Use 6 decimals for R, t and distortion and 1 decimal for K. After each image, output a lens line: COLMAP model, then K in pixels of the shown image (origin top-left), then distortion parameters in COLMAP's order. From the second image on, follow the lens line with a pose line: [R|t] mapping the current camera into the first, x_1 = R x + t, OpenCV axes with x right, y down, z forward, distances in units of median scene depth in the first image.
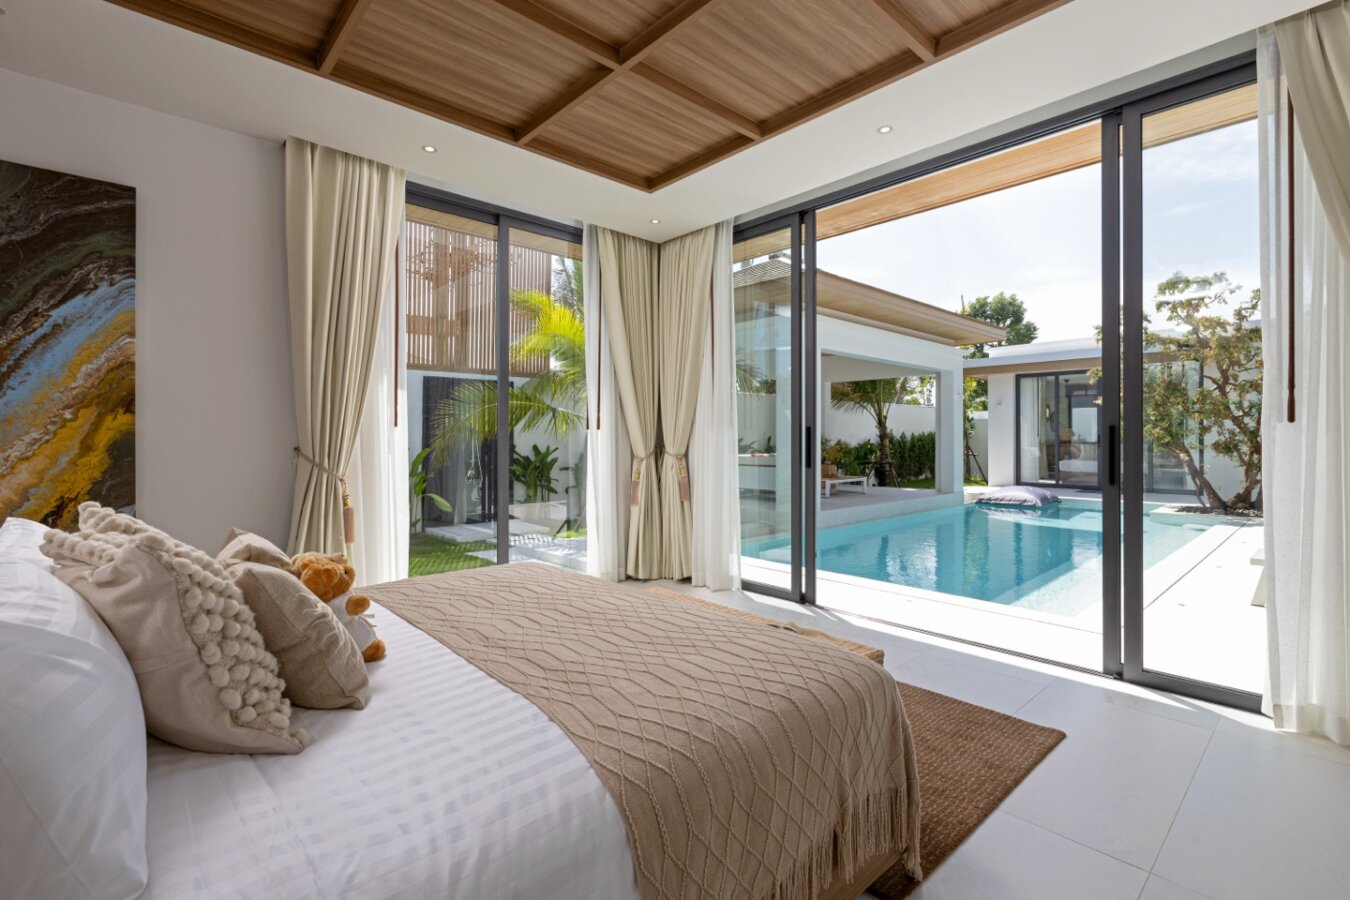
lens RADIAL K [[600.3, 0, 719.4], [0, 600.3, 424.2], [0, 0, 1]] dist [-0.000166, 0.001546]
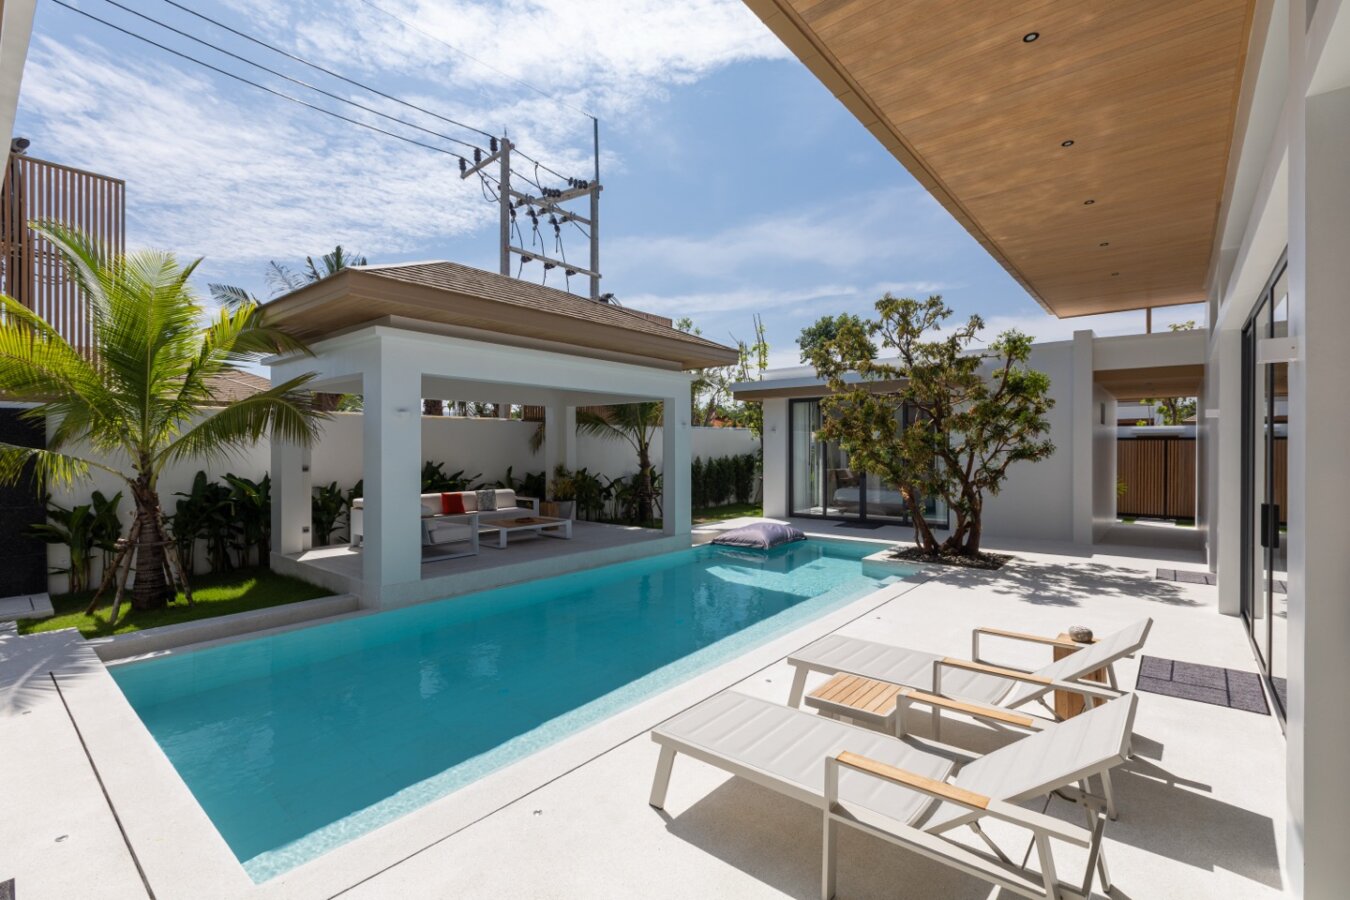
lens RADIAL K [[600.3, 0, 662.8], [0, 600.3, 441.7], [0, 0, 1]] dist [-0.000166, 0.001546]
pose [[0.993768, 0.001072, 0.111466, 0.270972], [-0.001611, 0.999987, 0.004748, -0.028307], [-0.111460, -0.004898, 0.993757, 0.116645]]
